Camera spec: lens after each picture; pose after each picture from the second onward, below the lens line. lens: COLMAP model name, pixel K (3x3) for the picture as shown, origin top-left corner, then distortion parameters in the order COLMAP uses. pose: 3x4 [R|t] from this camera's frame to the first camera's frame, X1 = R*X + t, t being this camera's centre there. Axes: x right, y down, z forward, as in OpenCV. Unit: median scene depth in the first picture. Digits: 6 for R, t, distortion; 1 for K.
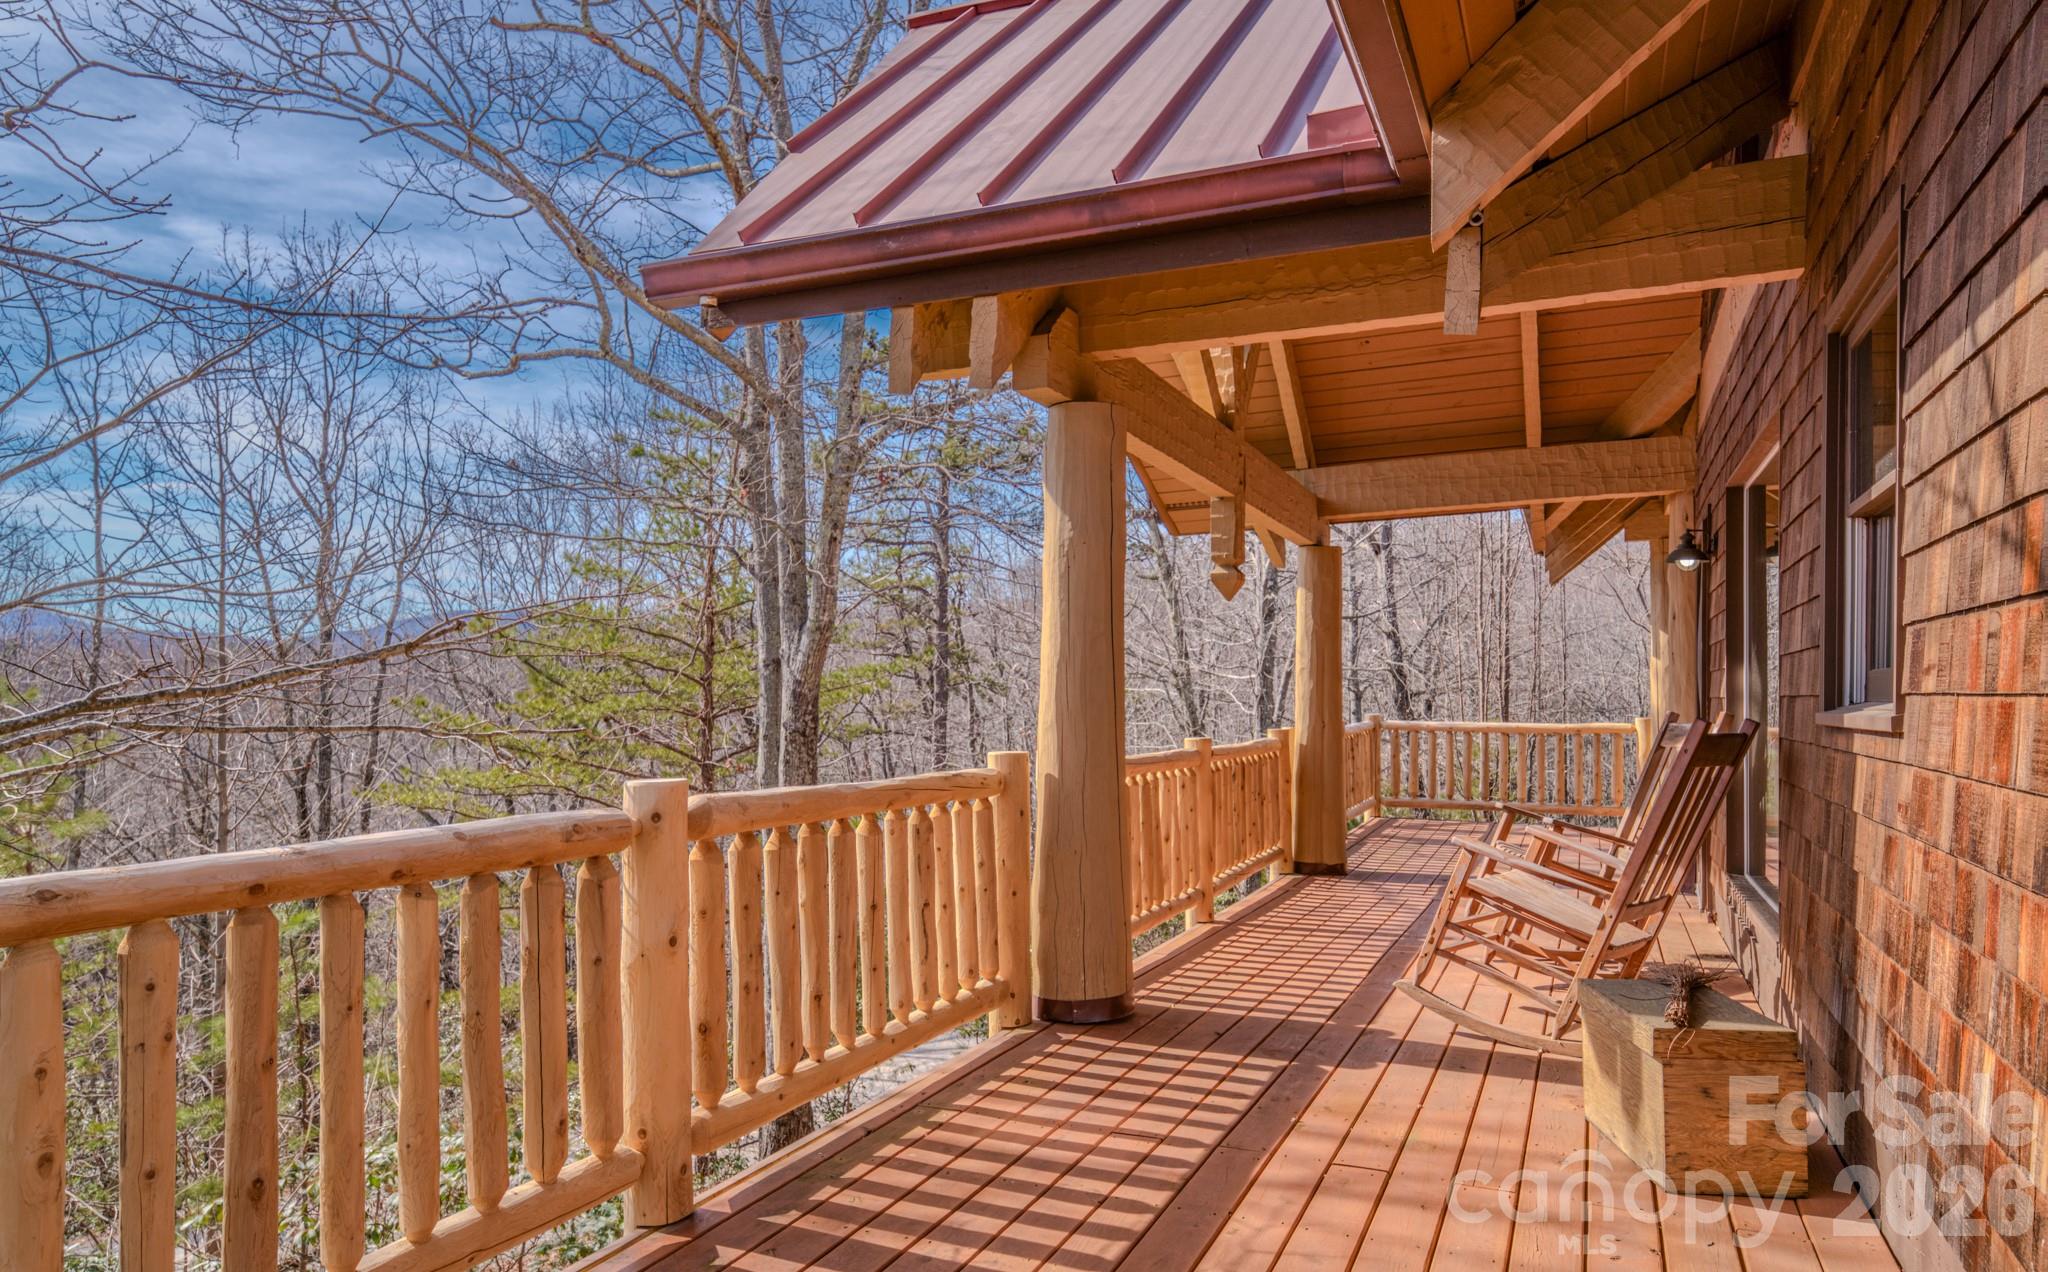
lens RADIAL K [[1341.1, 0, 997.8], [0, 1341.1, 669.7], [0, 0, 1]] dist [0.027041, -0.002688]
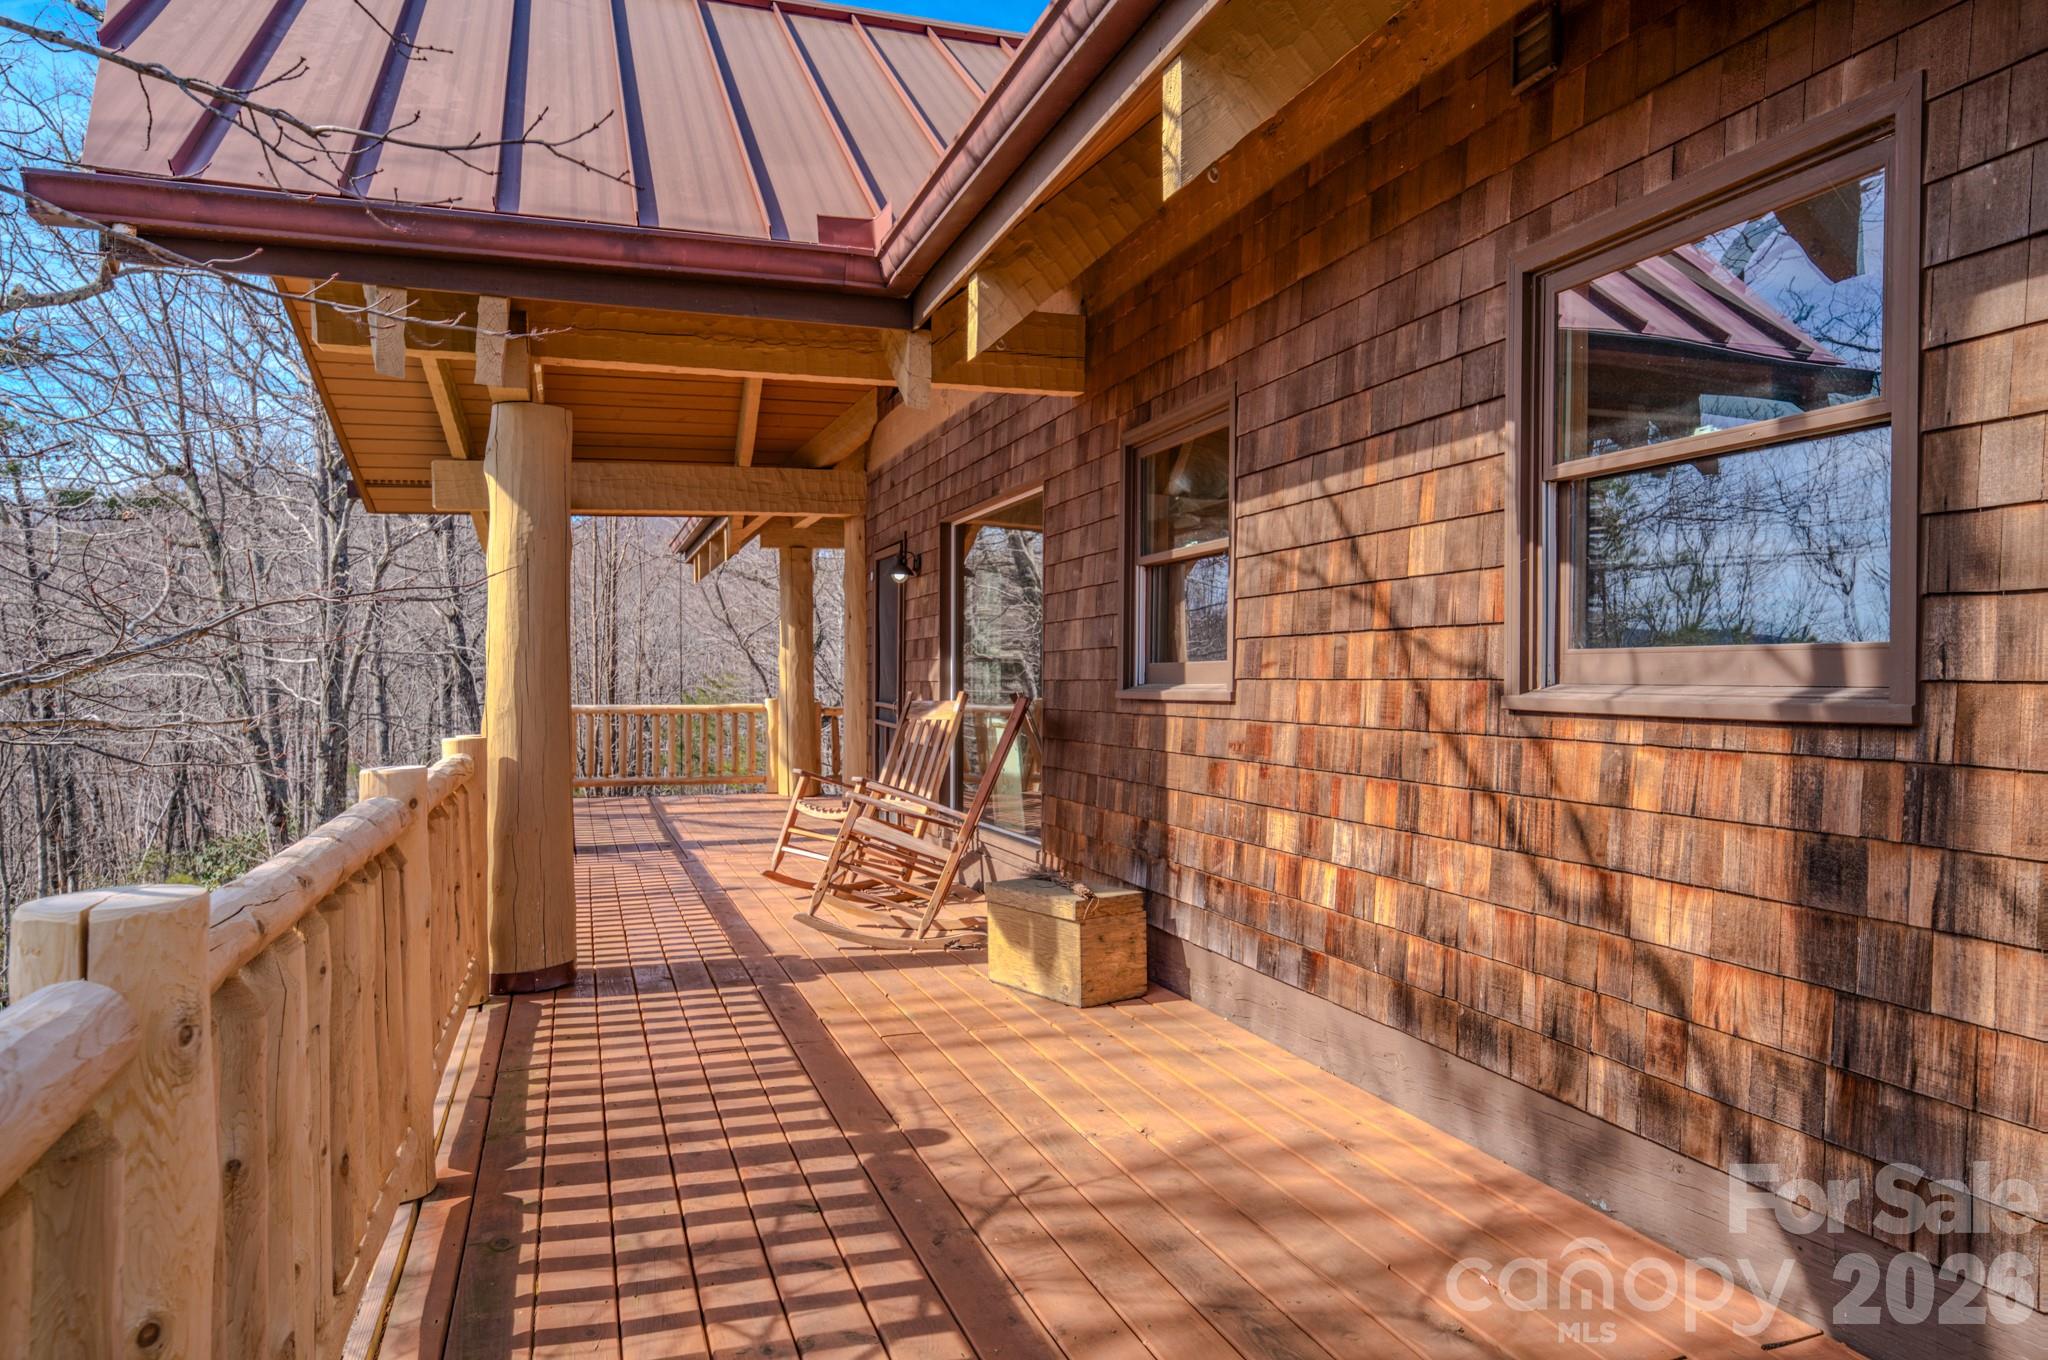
lens RADIAL K [[1350.4, 0, 1011.4], [0, 1350.4, 670.8], [0, 0, 1]] dist [0.039684, -0.006375]
pose [[0.746706, 0.000378, 0.665154, -0.444015], [-0.008740, 0.999919, 0.009243, -0.003426], [-0.665096, -0.012716, 0.746649, -0.056132]]
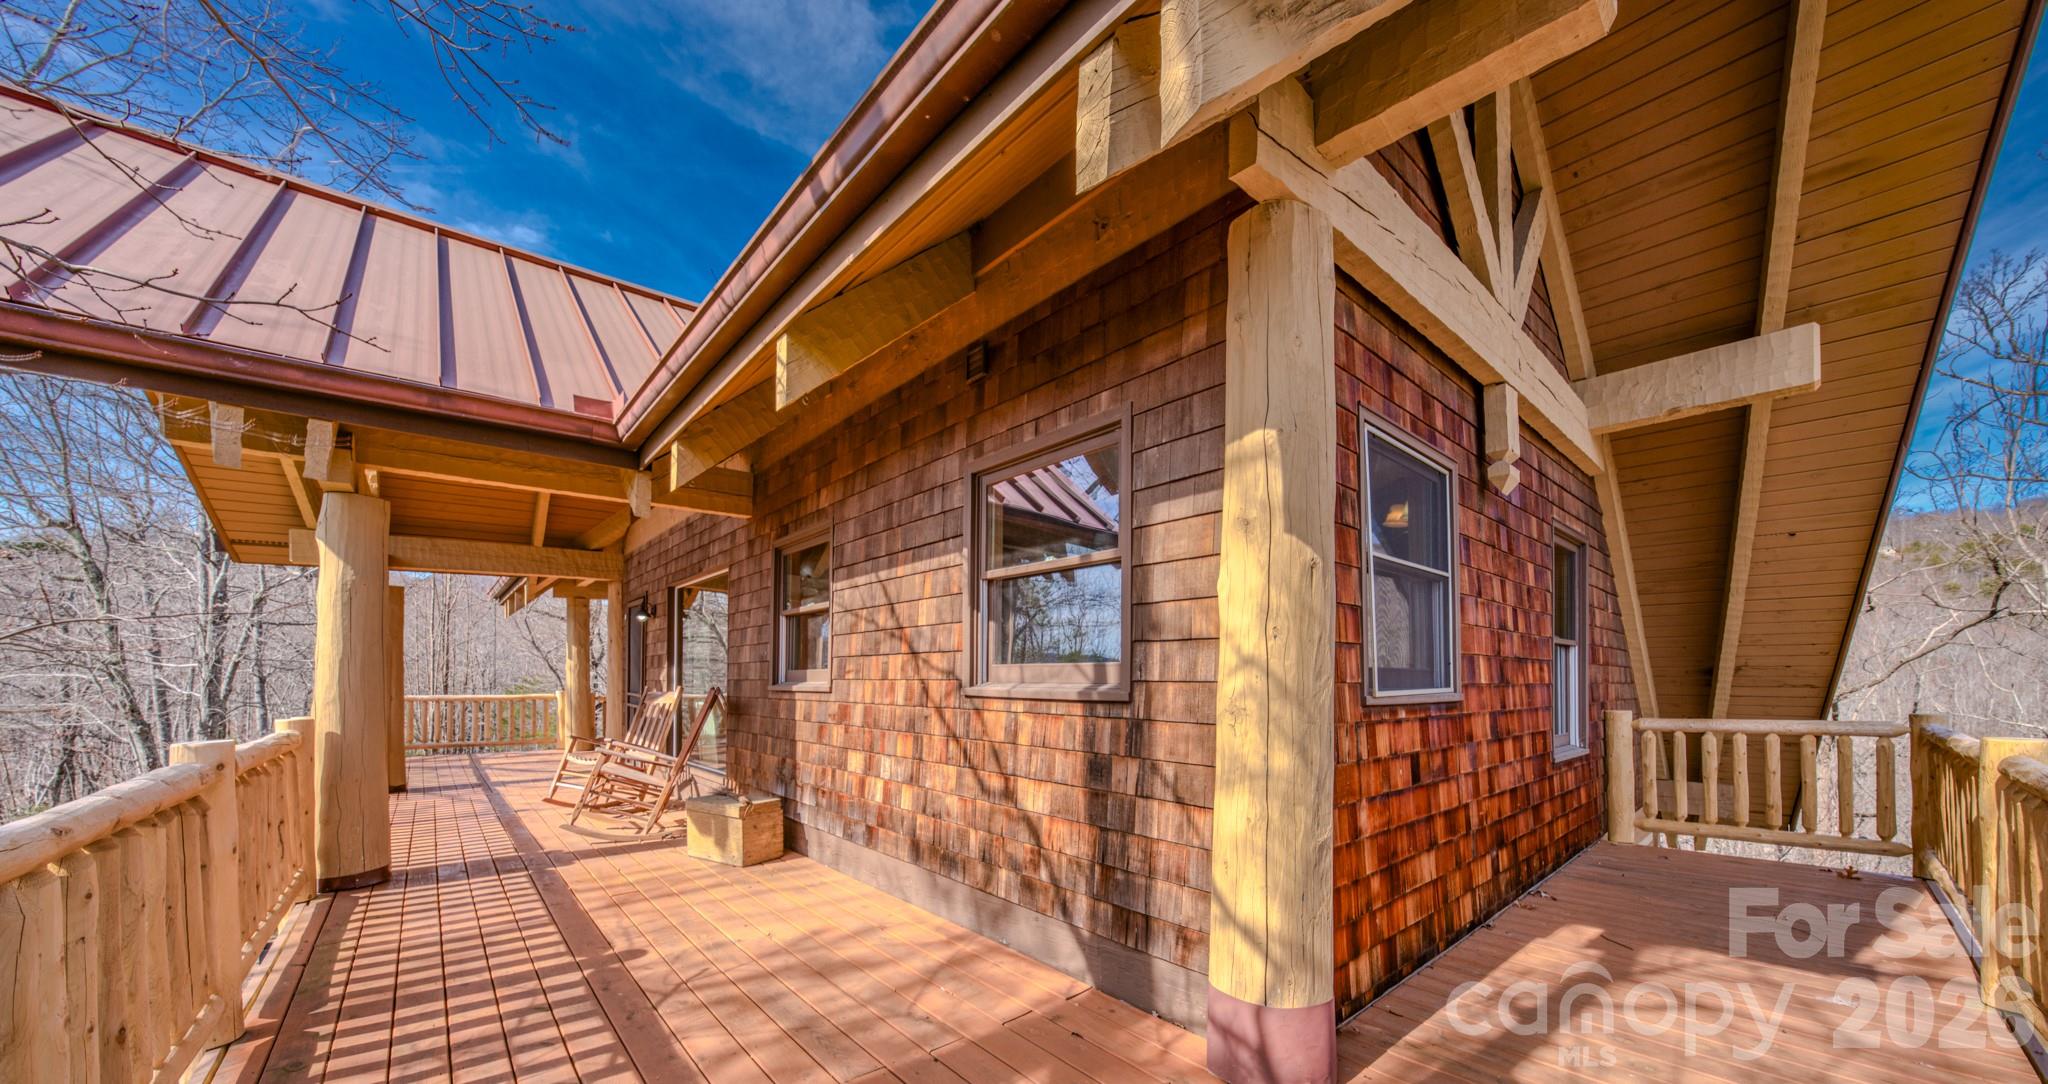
lens RADIAL K [[719.3, 0, 1015.2], [0, 719.3, 672.1], [0, 0, 1]] dist [-0.012023, 0.000887]
pose [[0.448365, 0.006172, 0.893829, -0.407296], [-0.015194, 0.999884, 0.000718, -0.003915], [-0.893721, -0.013902, 0.448407, -0.077247]]
